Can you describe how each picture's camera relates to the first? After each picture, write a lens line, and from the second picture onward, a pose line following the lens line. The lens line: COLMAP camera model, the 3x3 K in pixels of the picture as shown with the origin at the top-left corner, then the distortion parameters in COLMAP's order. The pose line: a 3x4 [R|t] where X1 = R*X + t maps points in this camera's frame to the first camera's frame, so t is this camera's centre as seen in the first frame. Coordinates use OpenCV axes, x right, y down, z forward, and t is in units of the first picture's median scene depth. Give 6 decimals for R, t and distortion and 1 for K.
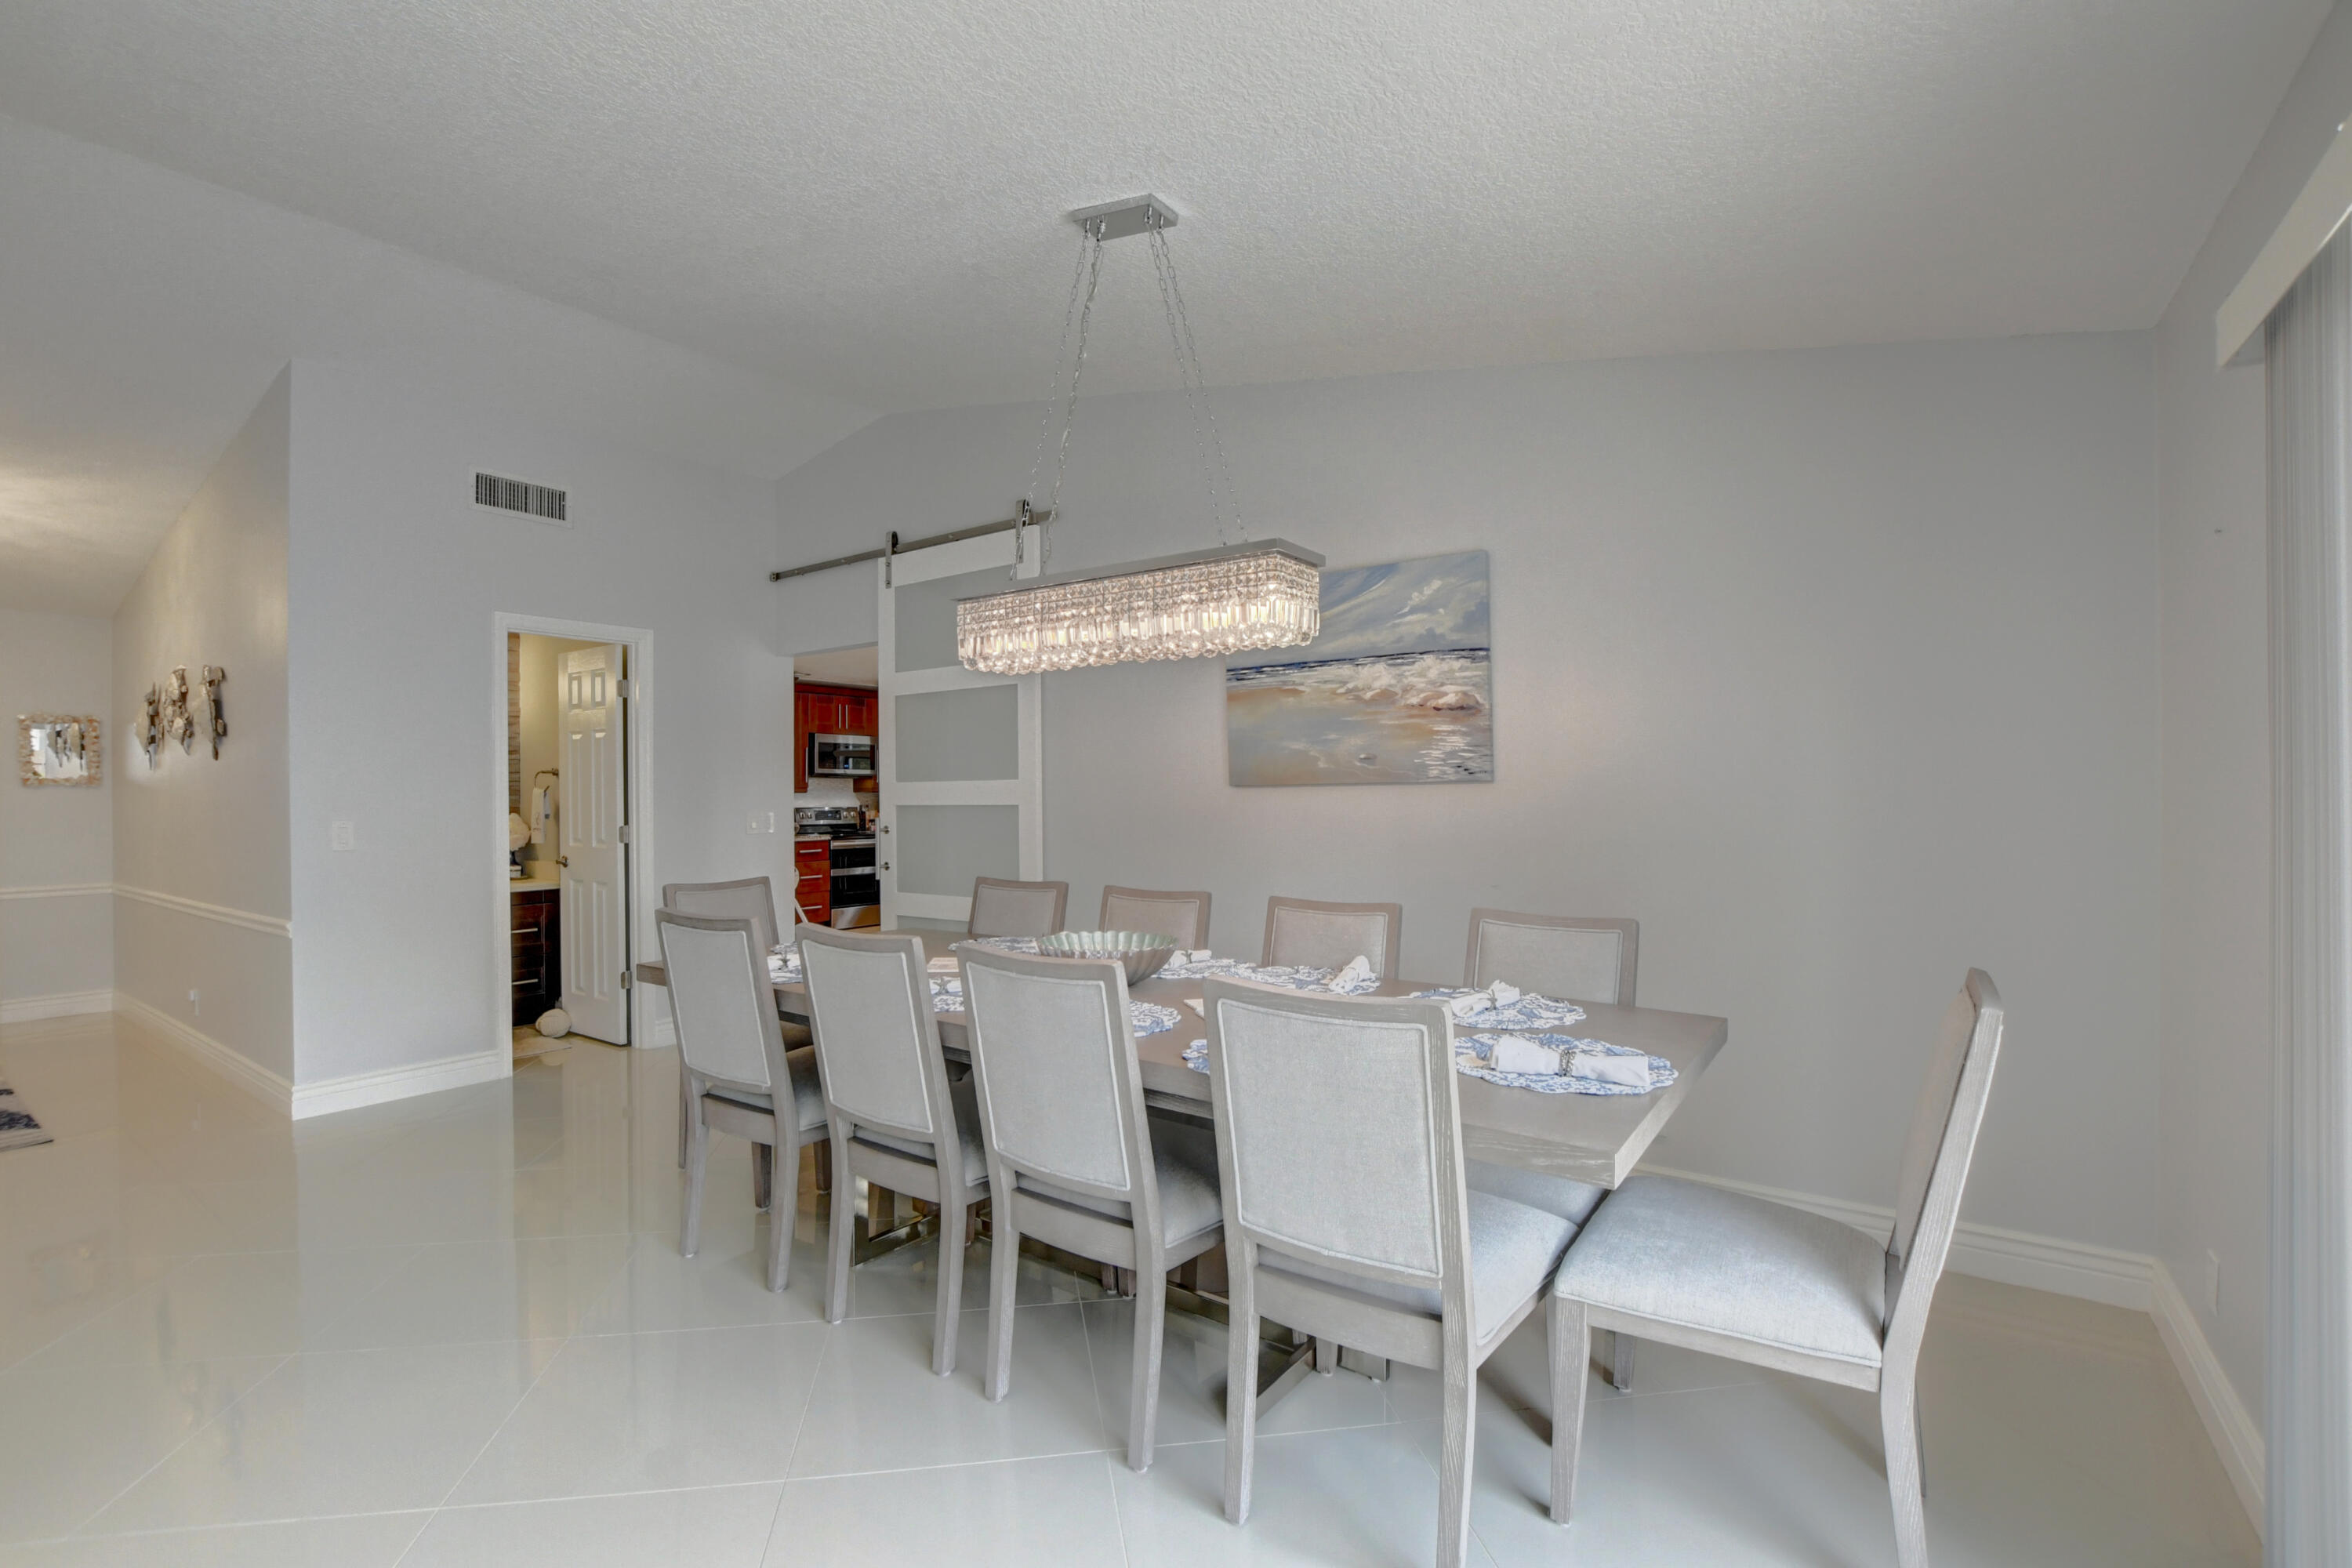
lens RADIAL K [[1044.2, 0, 1153.8], [0, 1044.2, 792.1], [0, 0, 1]] dist [-0.038209, 0.007615]
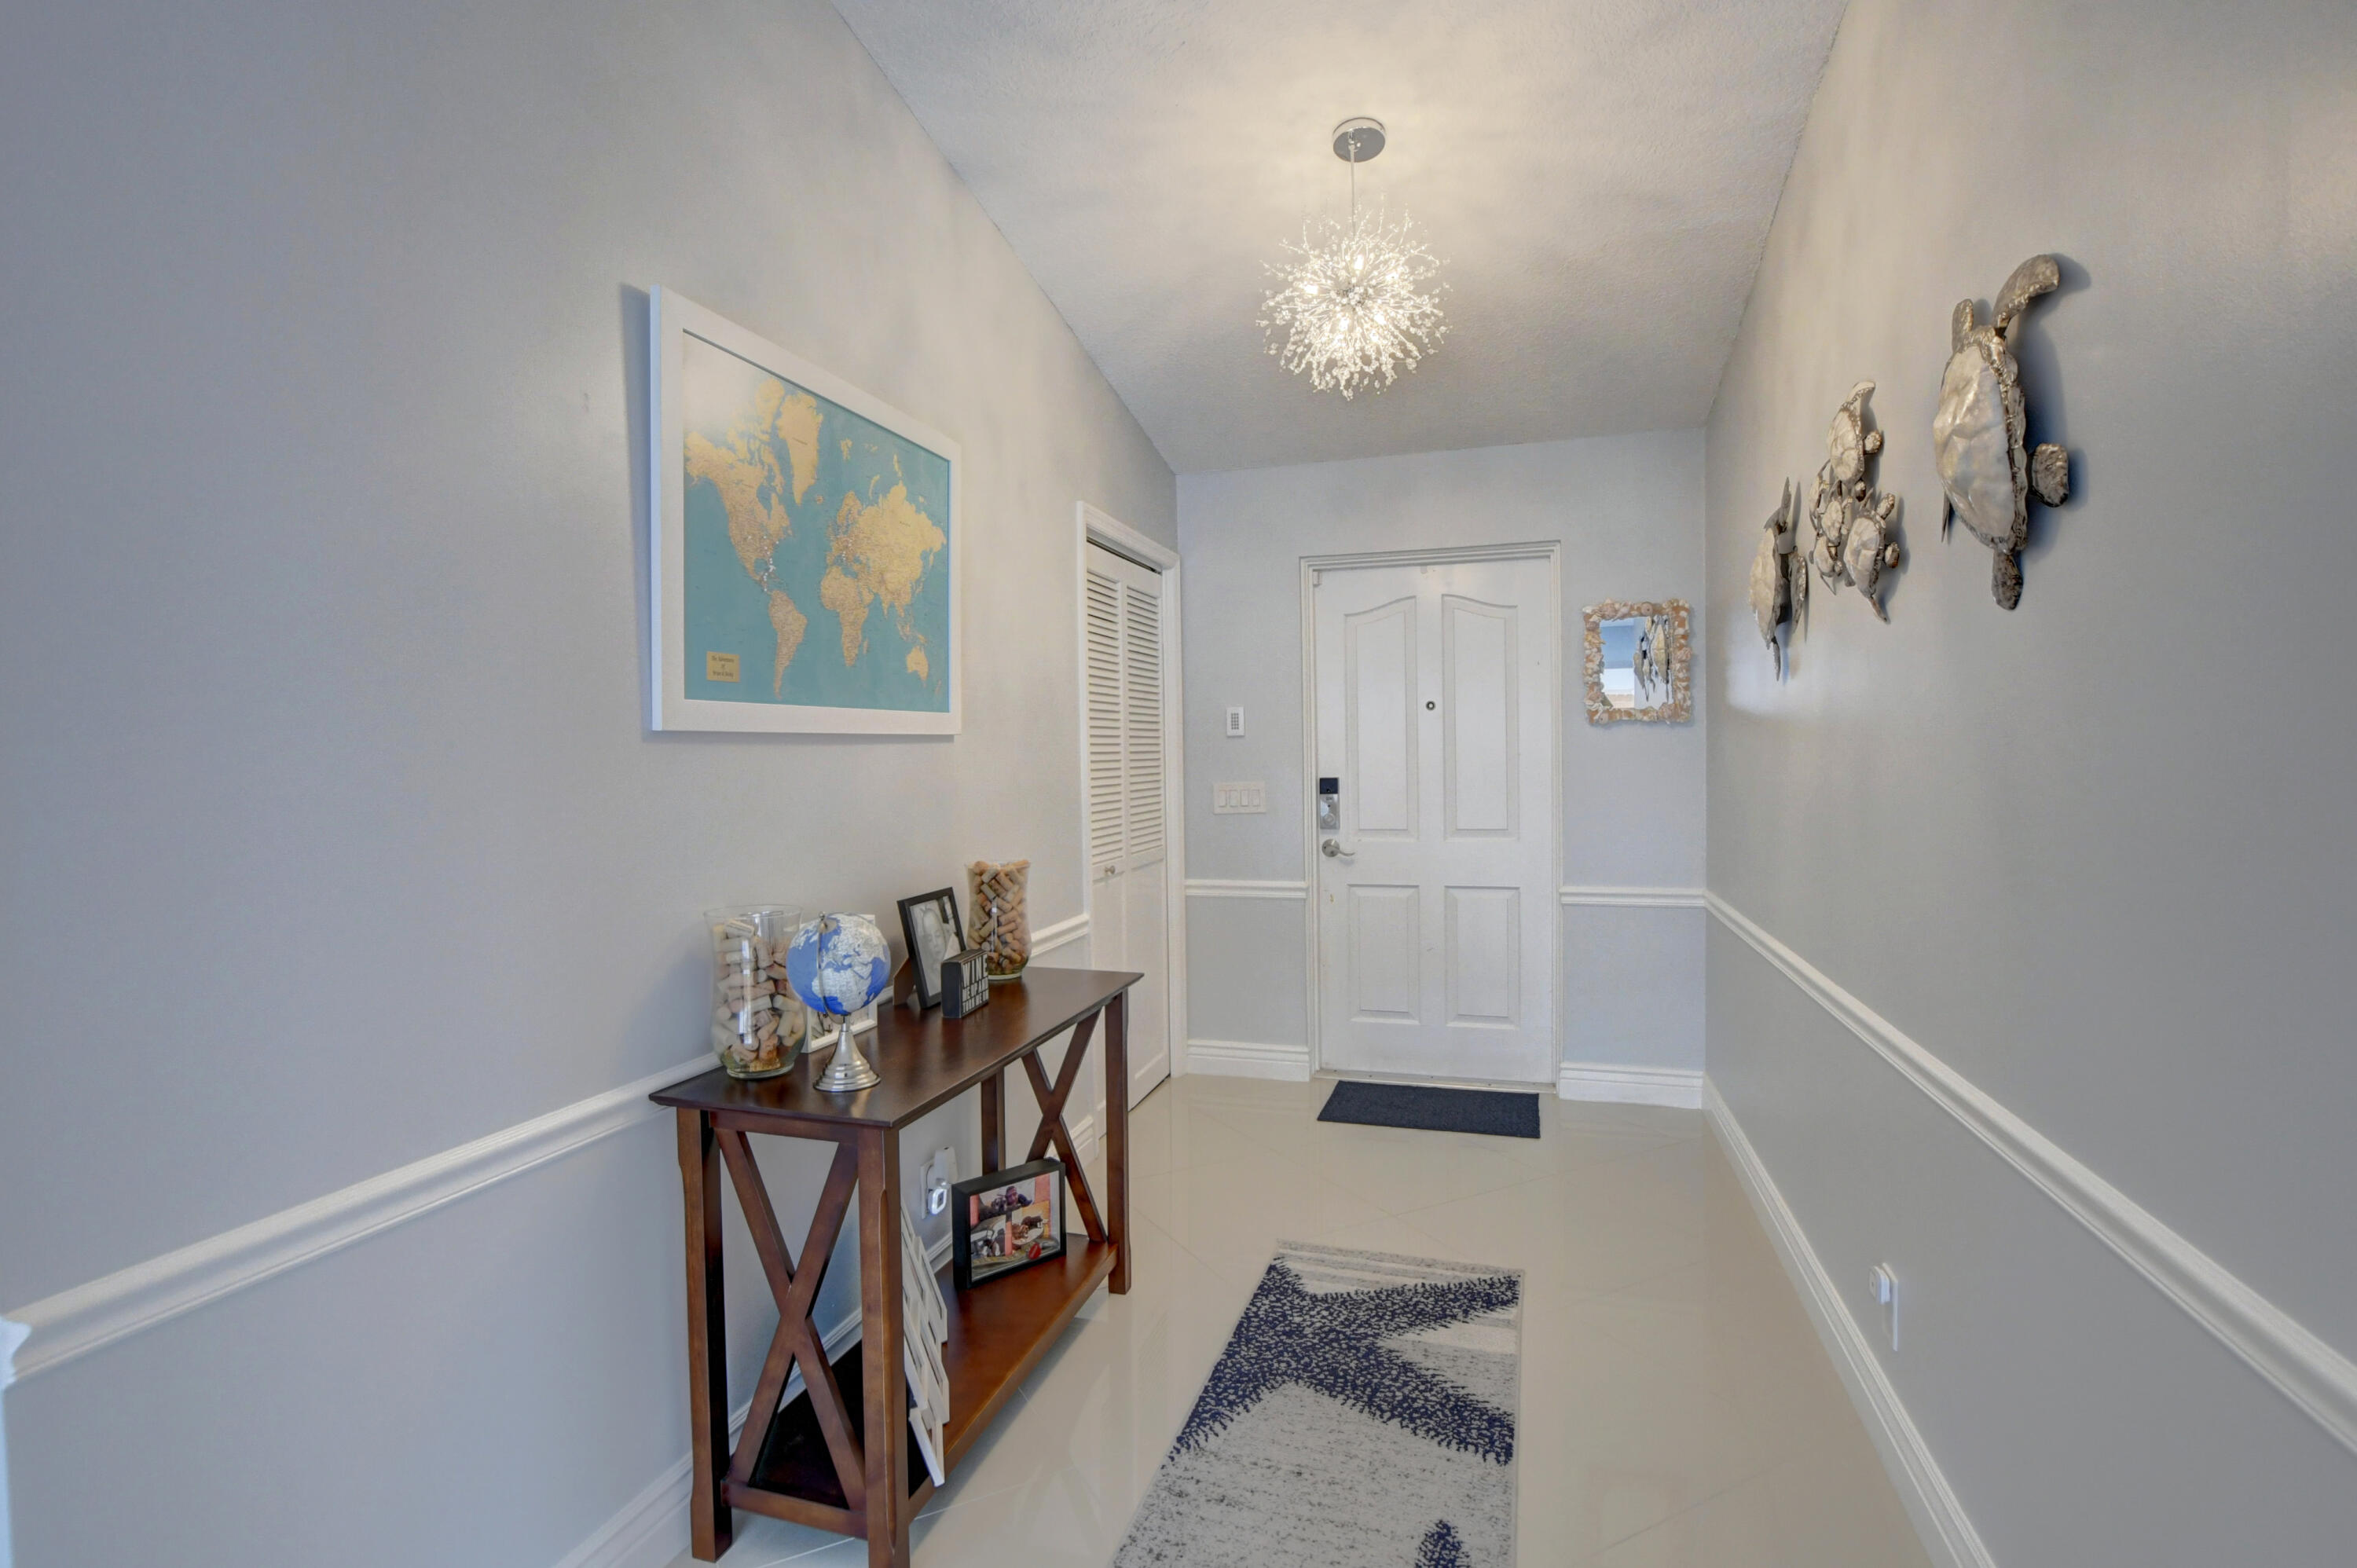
lens RADIAL K [[1113.3, 0, 1178.5], [0, 1113.3, 784.0], [0, 0, 1]] dist [-0.033844, 0.000102]
pose [[0.325596, 0.032874, -0.944937, -0.616178], [0.007723, 0.999270, 0.037425, 0.003934], [0.945477, -0.019483, 0.325105, 0.590641]]
